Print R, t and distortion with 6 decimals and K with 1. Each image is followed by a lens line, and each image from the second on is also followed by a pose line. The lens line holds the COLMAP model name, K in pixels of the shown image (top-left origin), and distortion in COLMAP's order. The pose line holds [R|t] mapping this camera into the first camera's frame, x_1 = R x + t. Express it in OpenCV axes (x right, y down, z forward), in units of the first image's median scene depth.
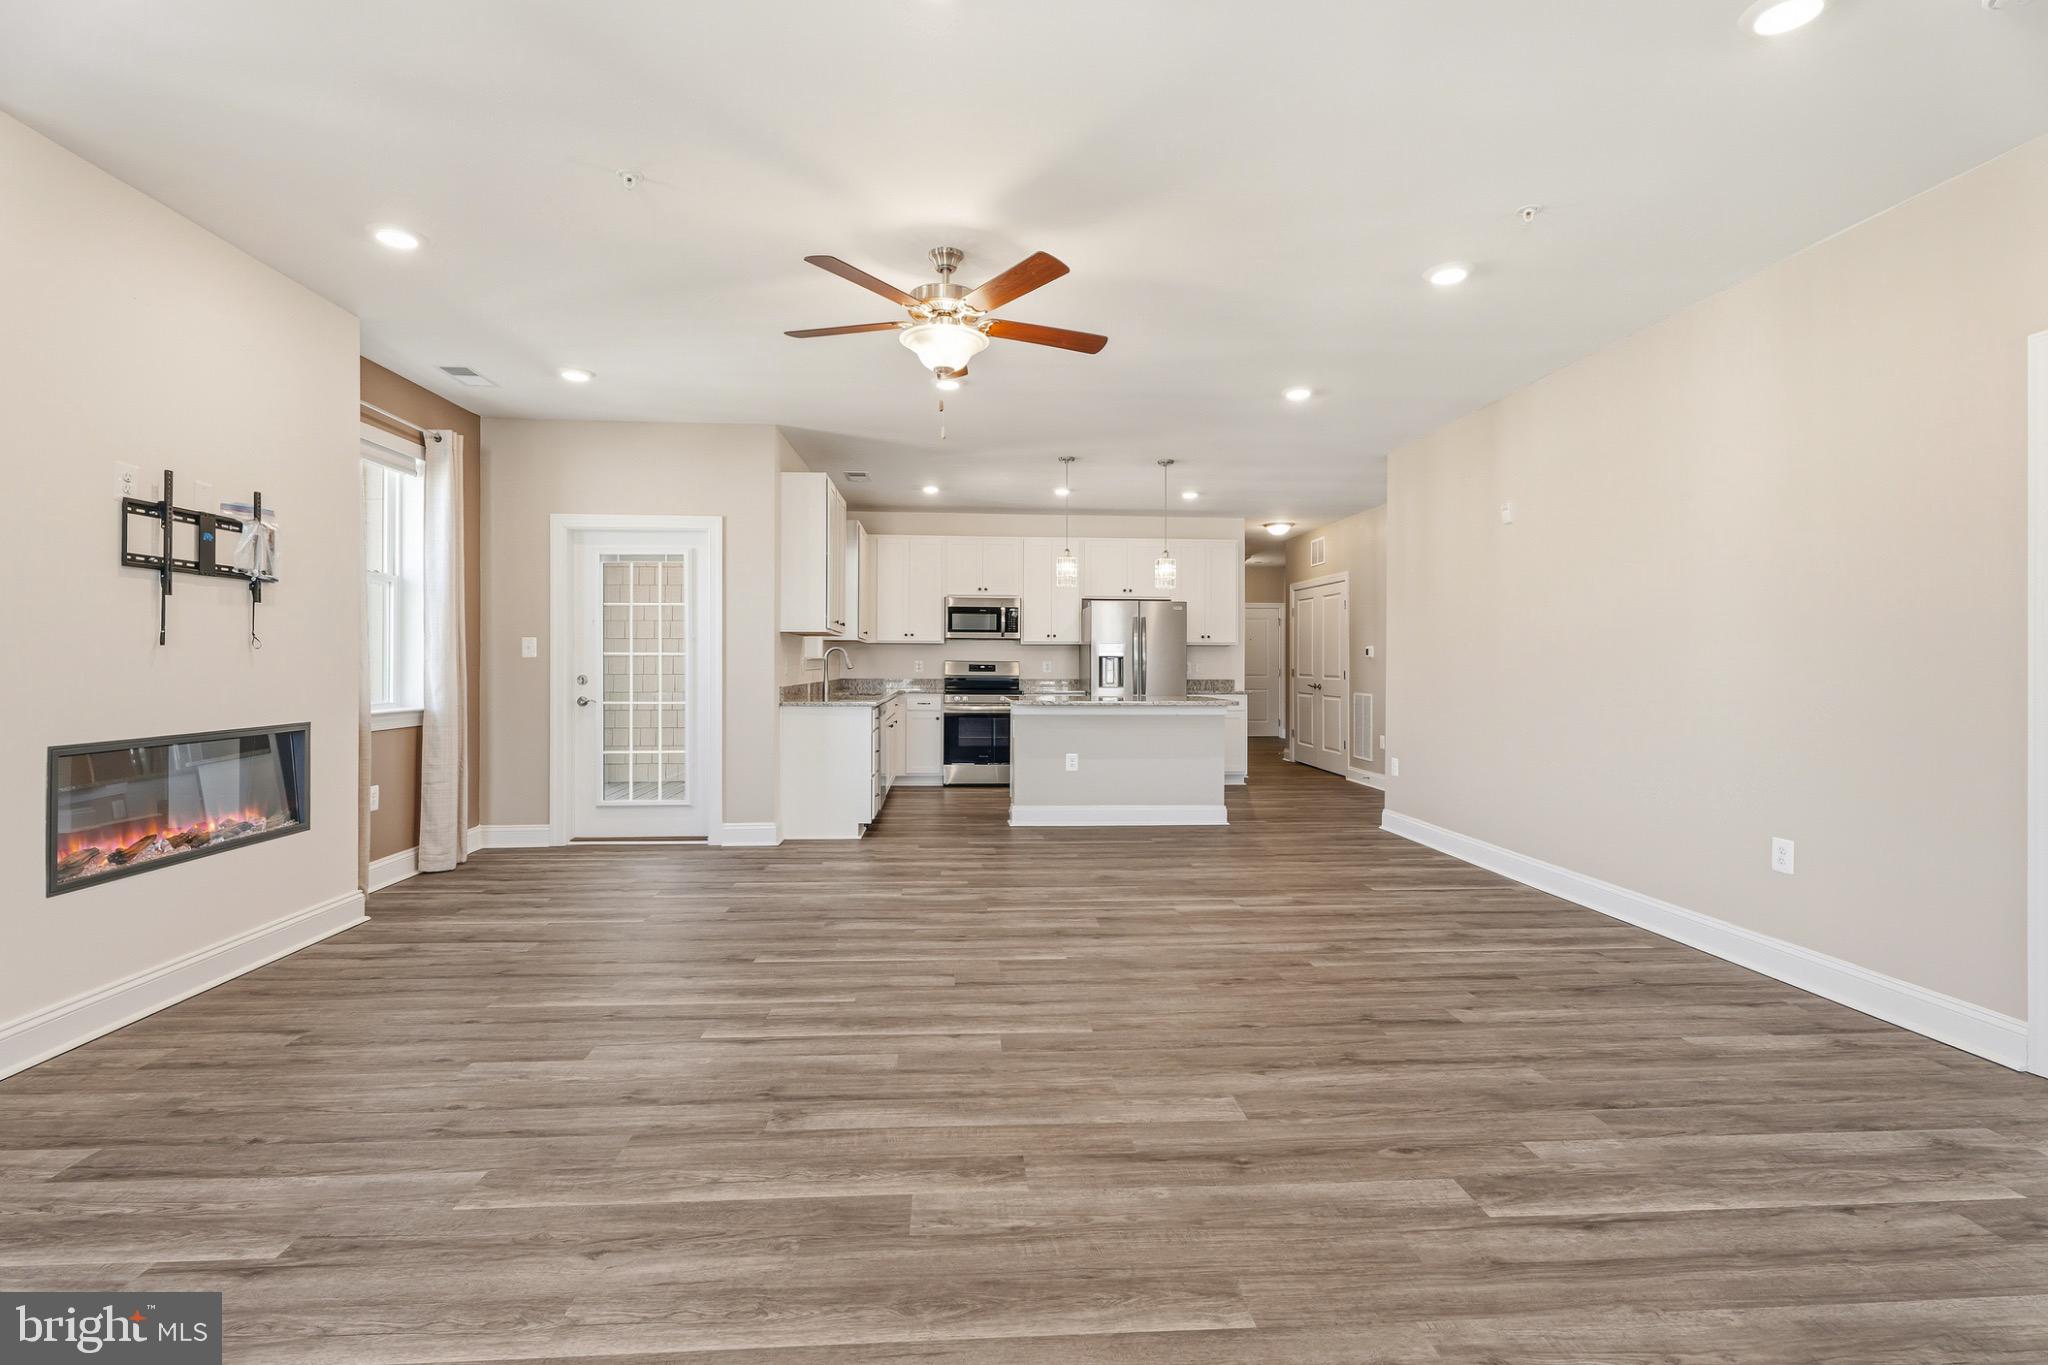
lens RADIAL K [[928.2, 0, 1019.0], [0, 928.2, 665.9], [0, 0, 1]] dist [-0.000139, 0.000017]
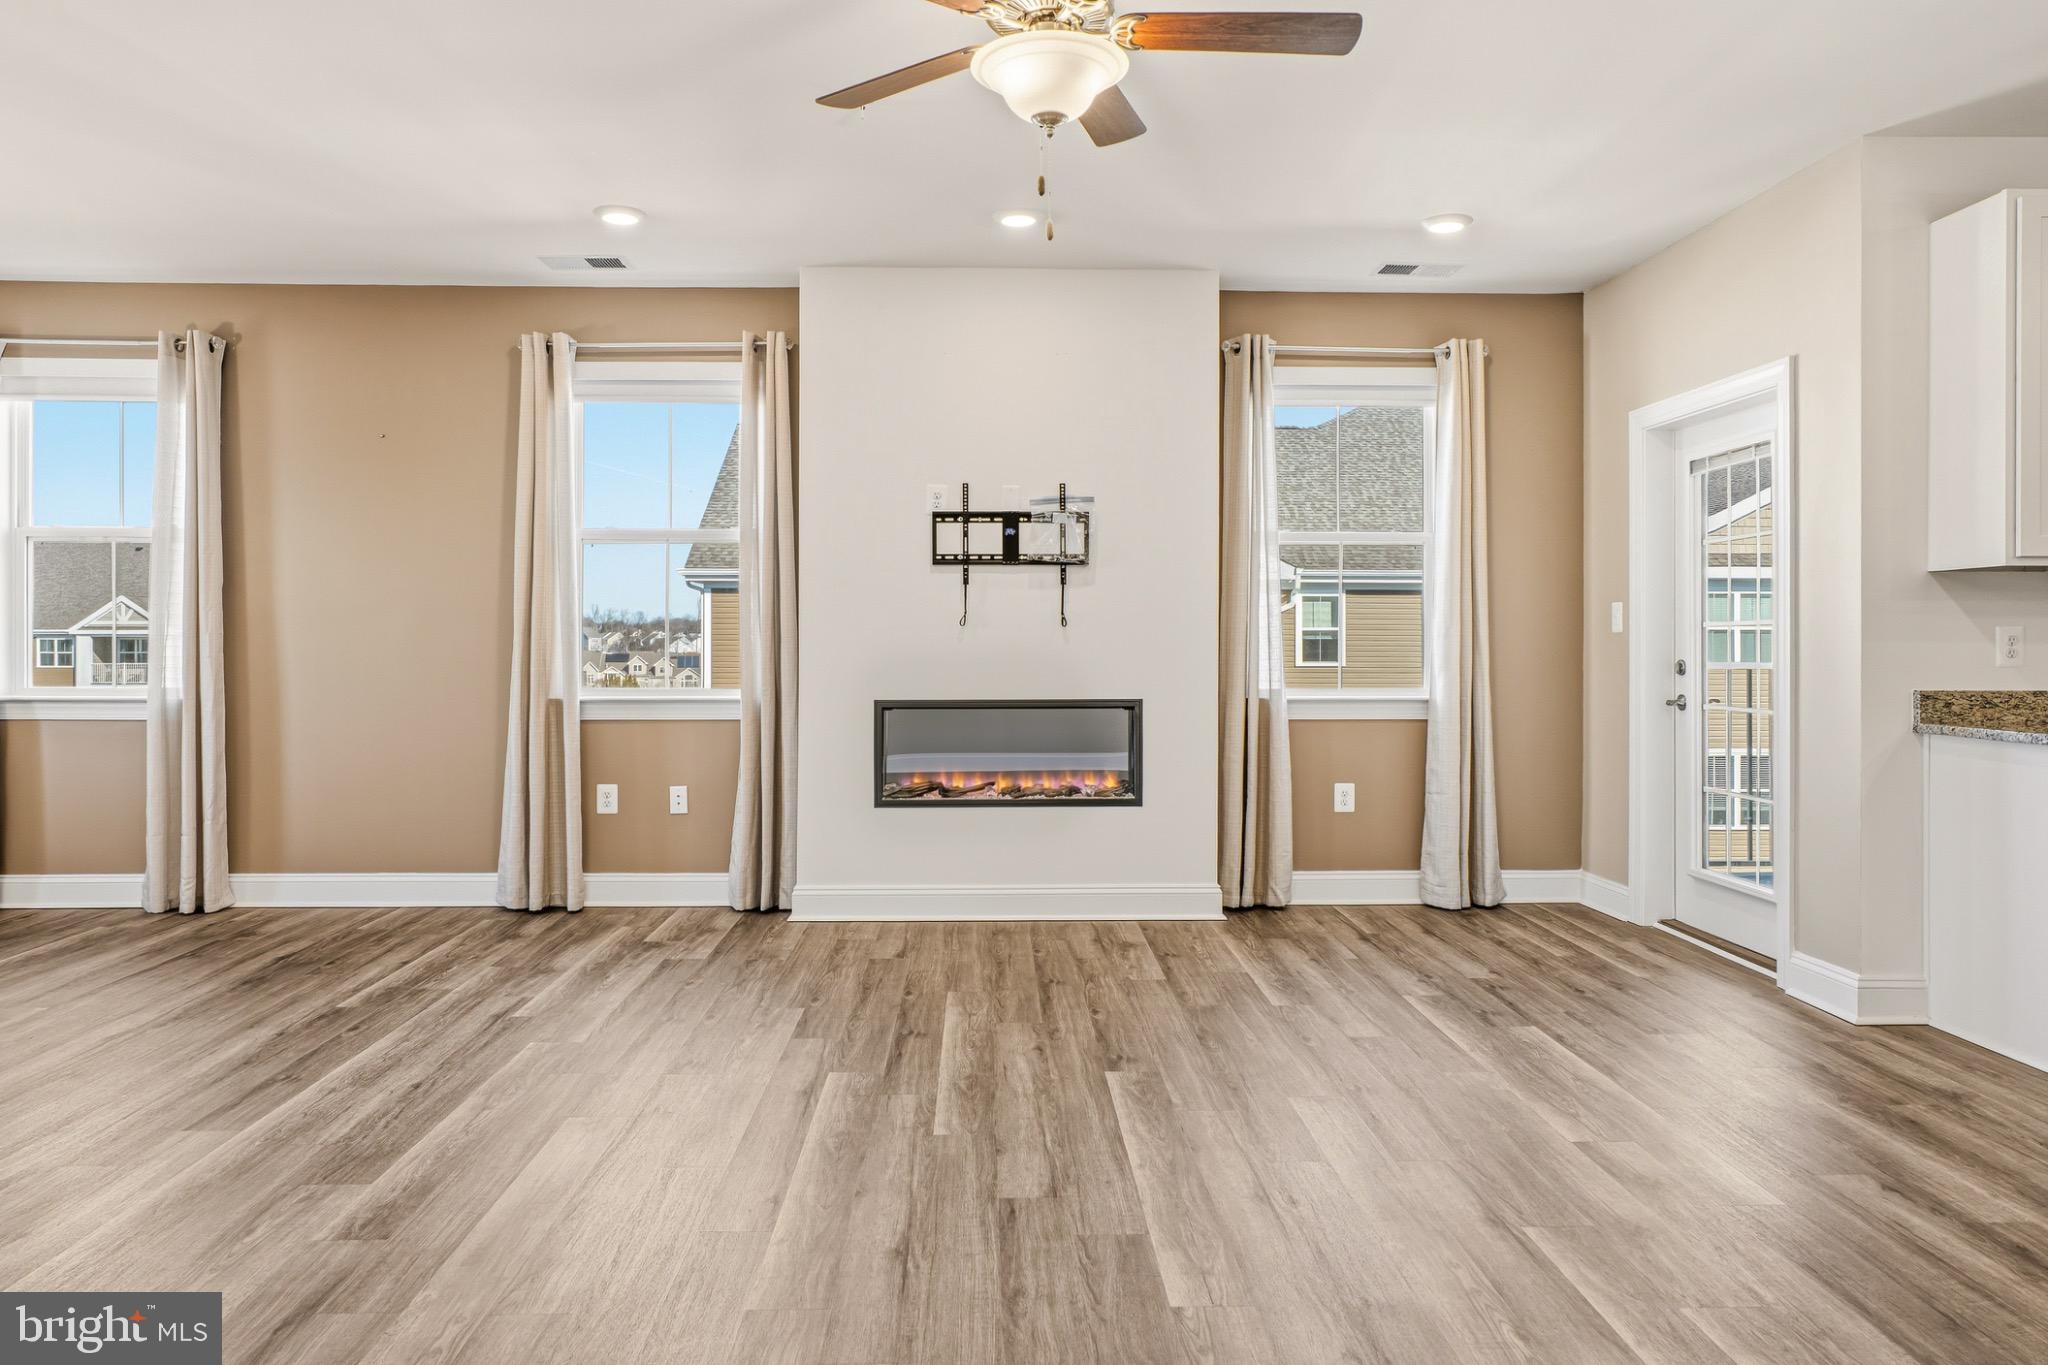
lens RADIAL K [[1307.0, 0, 1022.6], [0, 1307.0, 641.3], [0, 0, 1]] dist [-0.006221, -0.000184]
pose [[-0.044065, -0.005308, -0.999015, 0.721011], [-0.004480, 0.999977, -0.005115, 0.006191], [0.999019, 0.004251, -0.044088, 1.032586]]
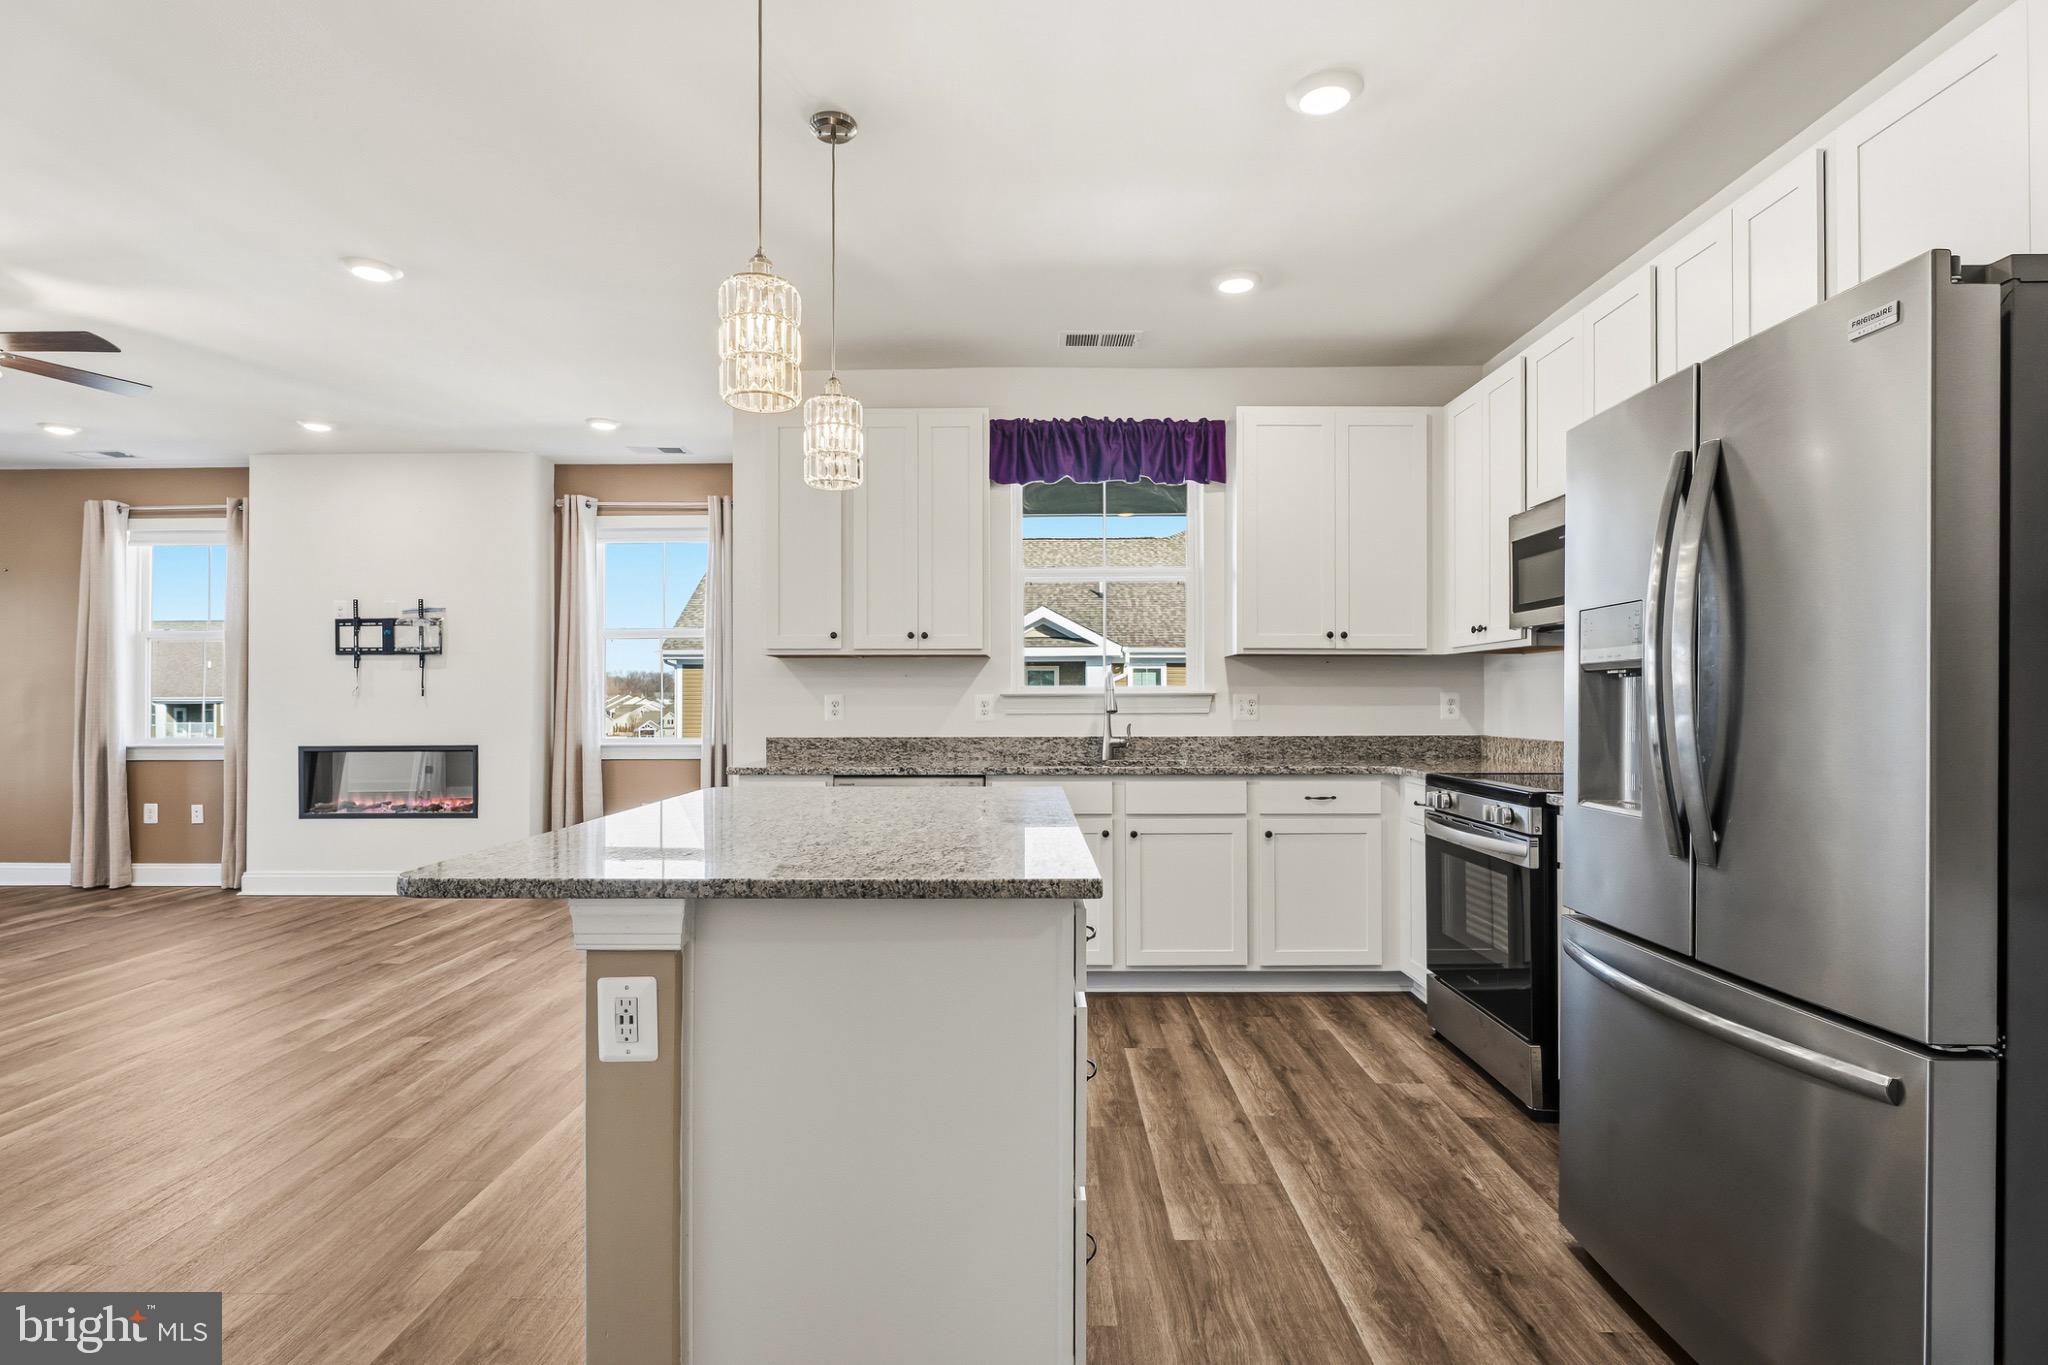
lens RADIAL K [[1006.9, 0, 1020.4], [0, 1006.9, 710.4], [0, 0, 1]] dist [0.000475, 0.000055]
pose [[-0.075023, 0.002674, -0.997178, 0.851055], [-0.000200, 0.999996, 0.002696, 0.000625], [0.997182, 0.000402, -0.075022, 2.189800]]
